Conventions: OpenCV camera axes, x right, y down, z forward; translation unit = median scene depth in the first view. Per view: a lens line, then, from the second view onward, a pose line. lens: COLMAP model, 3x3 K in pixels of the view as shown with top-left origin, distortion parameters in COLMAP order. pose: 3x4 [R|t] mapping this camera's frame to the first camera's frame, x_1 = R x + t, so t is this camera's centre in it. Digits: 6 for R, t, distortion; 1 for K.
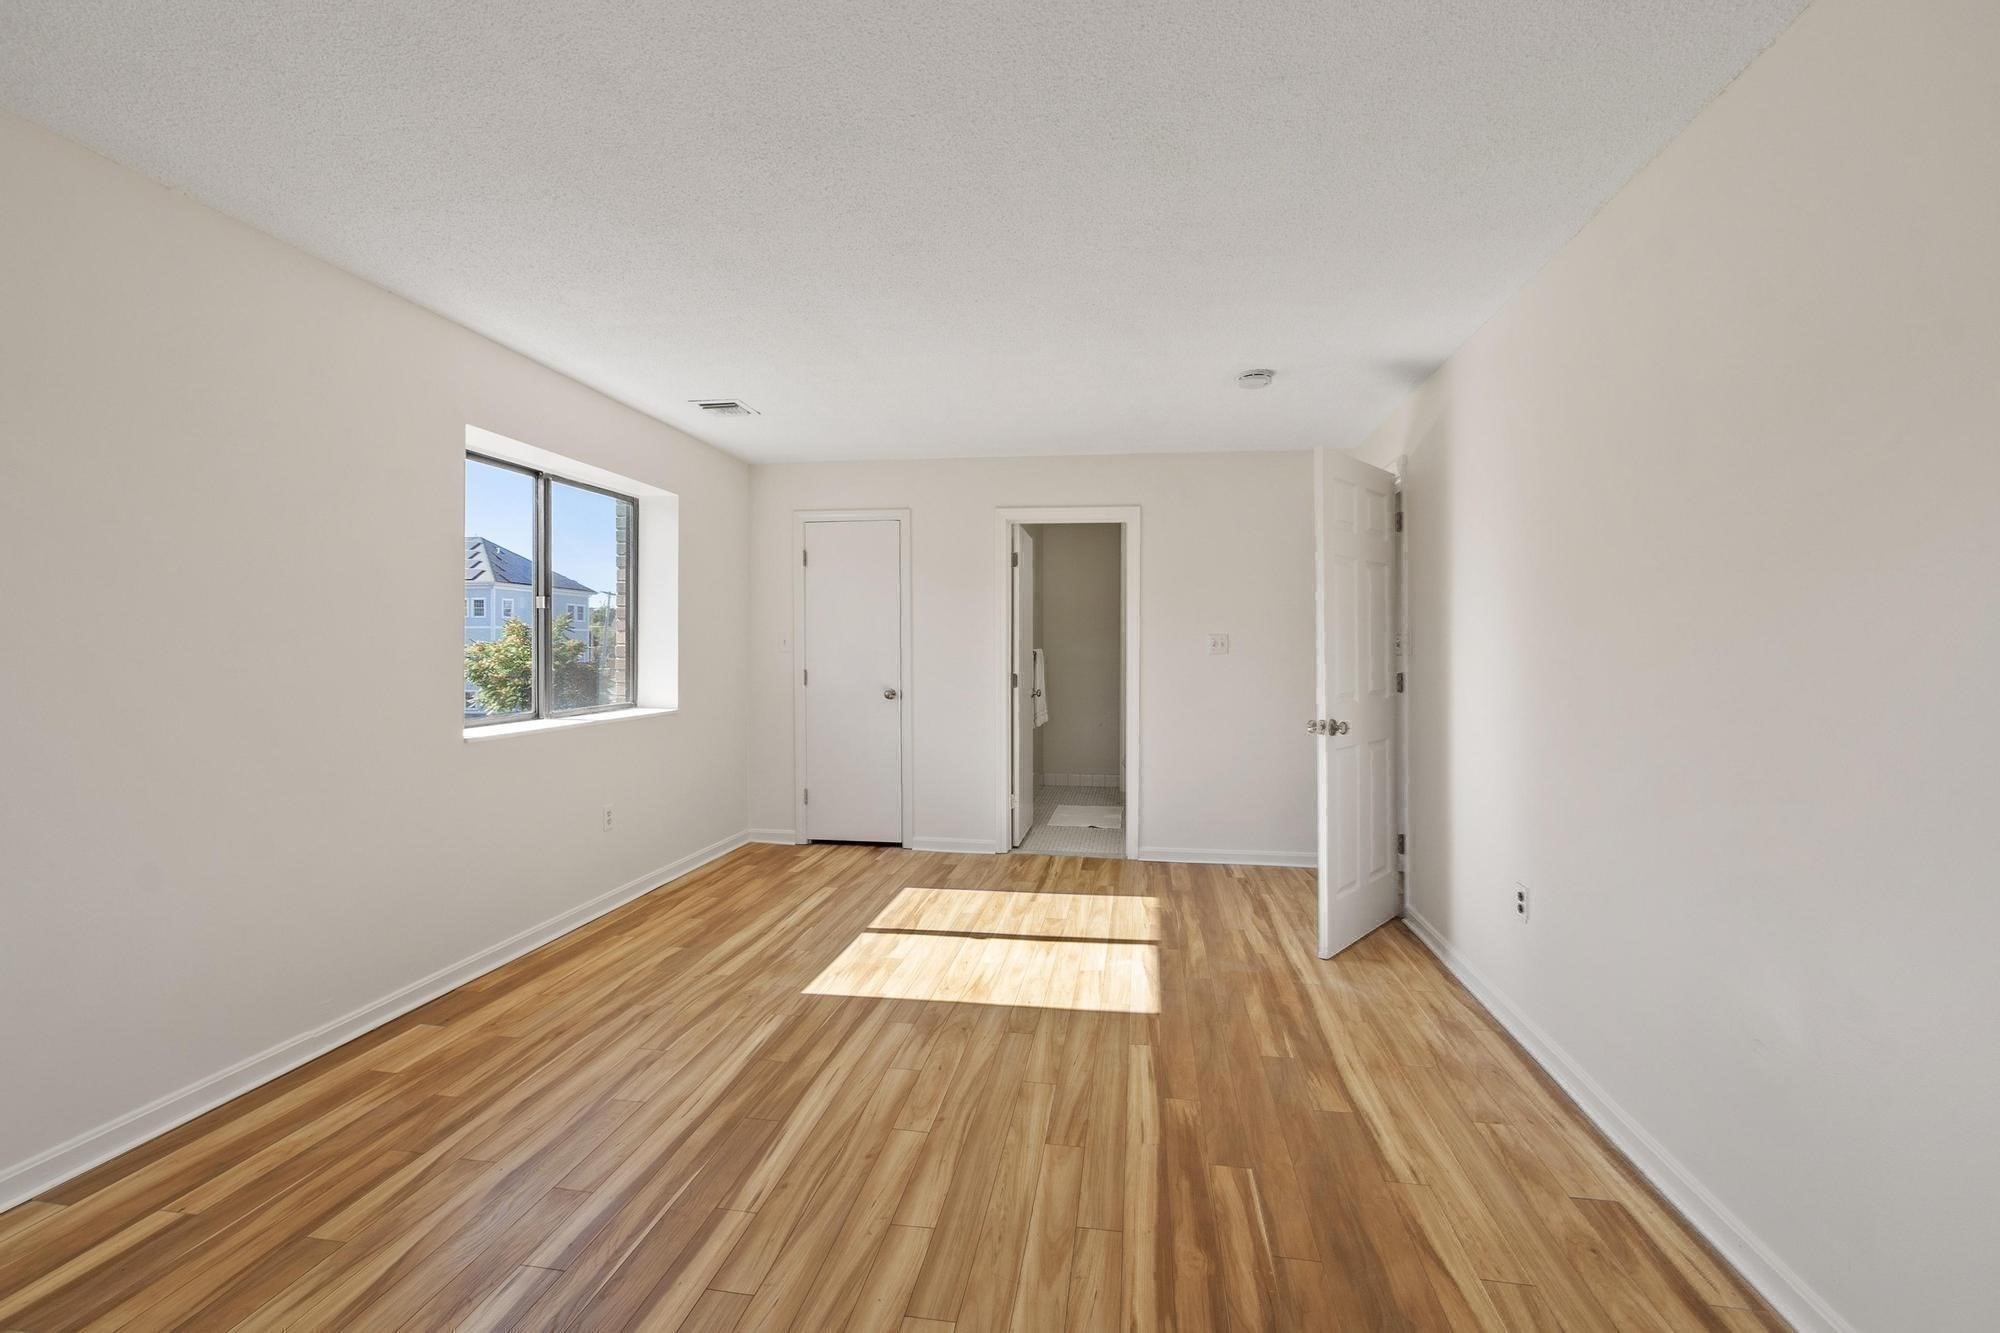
lens RADIAL K [[880.9, 0, 990.7], [0, 880.9, 659.2], [0, 0, 1]] dist [0.001511, 0.000371]
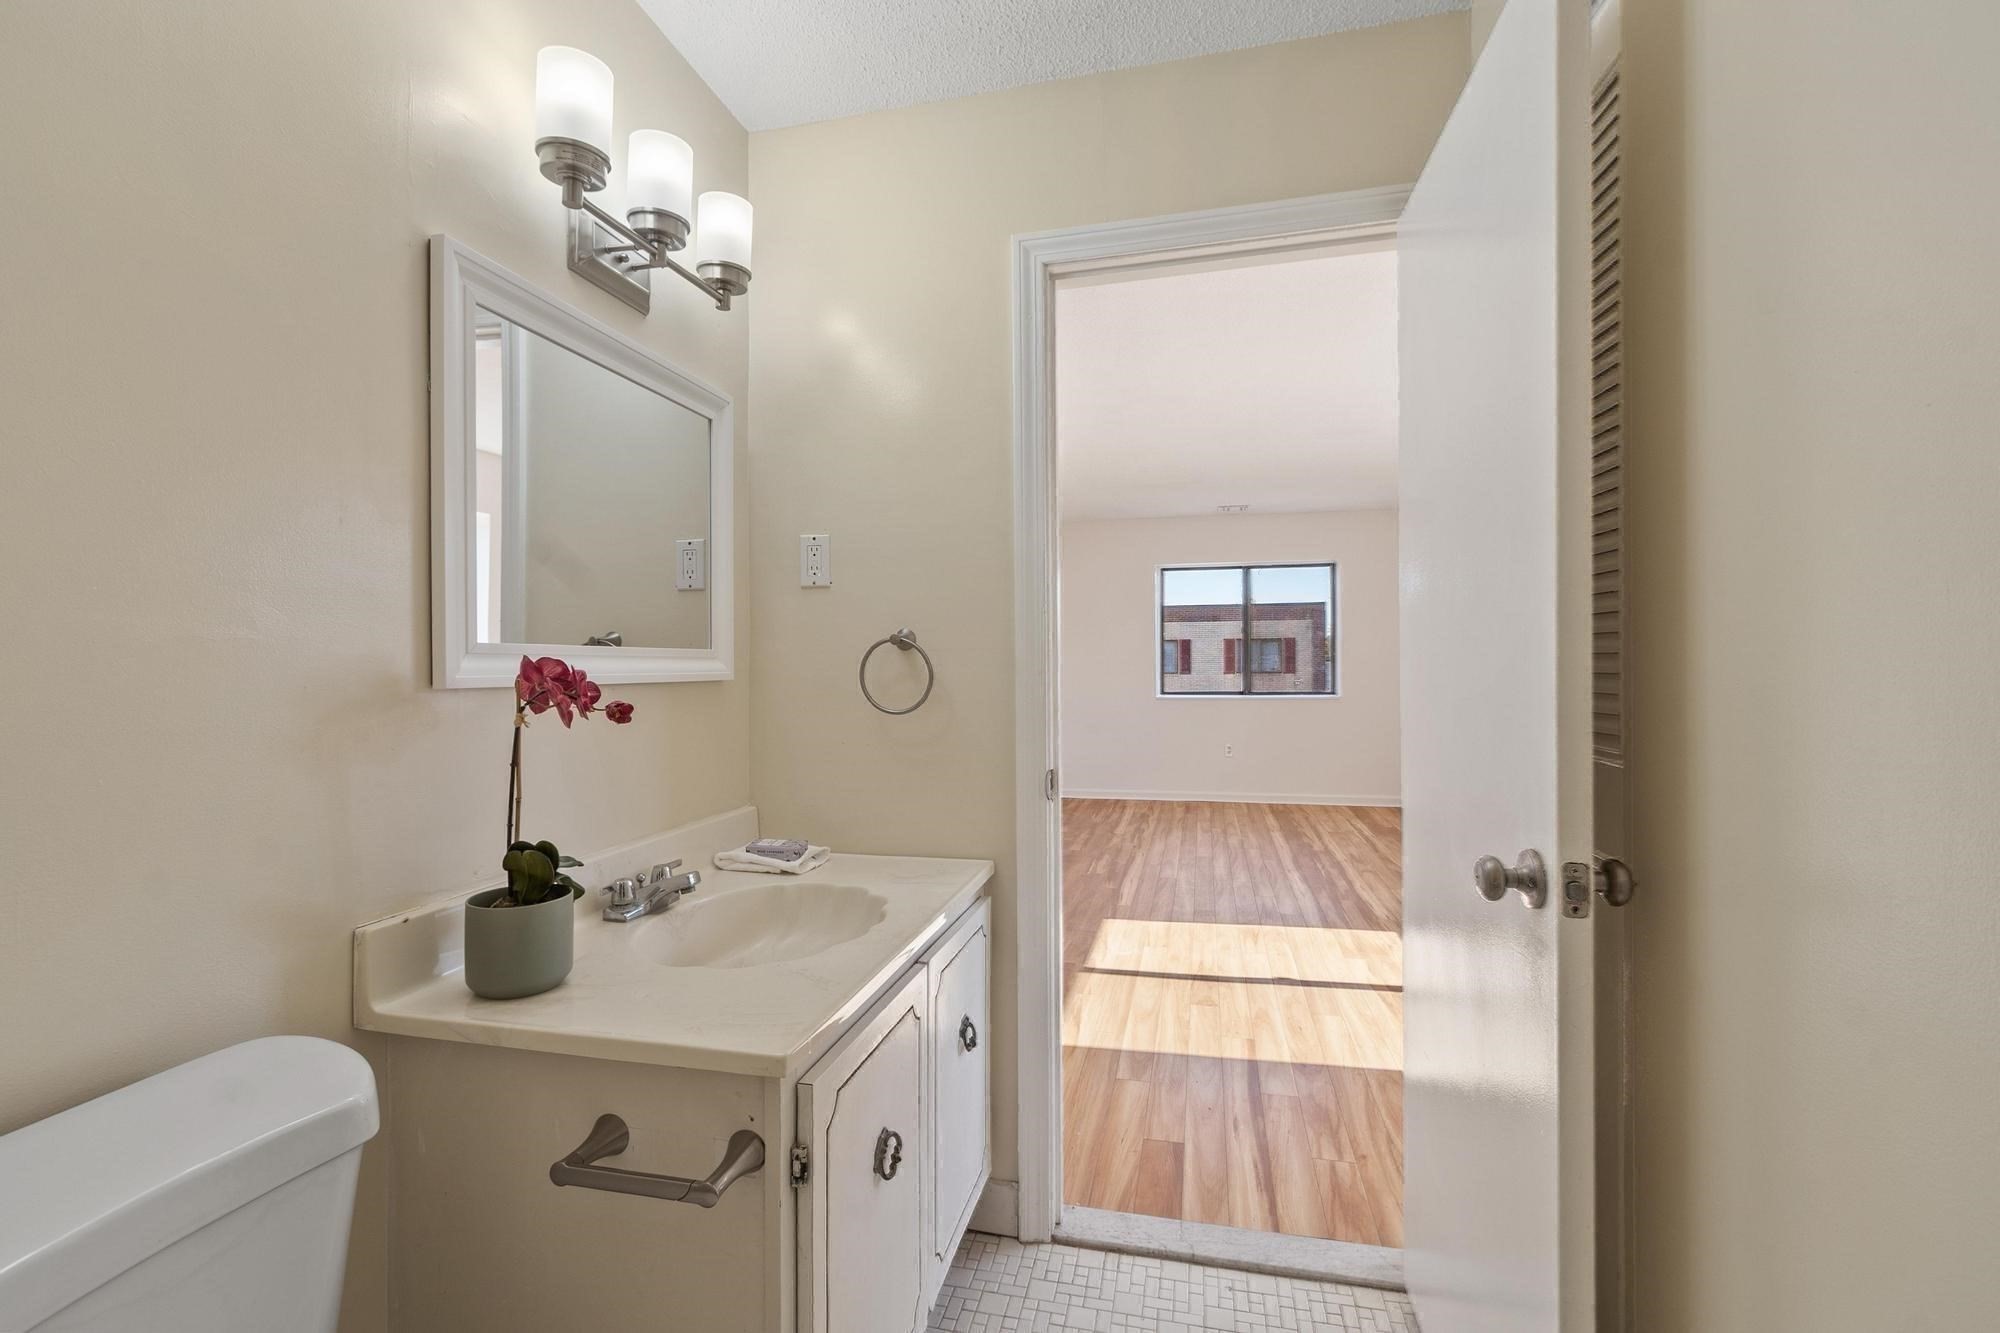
lens RADIAL K [[880.9, 0, 990.7], [0, 880.9, 659.2], [0, 0, 1]] dist [0.001511, 0.000371]
pose [[-0.997656, 0.002734, 0.068376, 0.246671], [0.003079, 0.999983, 0.004942, -0.007696], [-0.068362, 0.005141, -0.997647, 2.129169]]
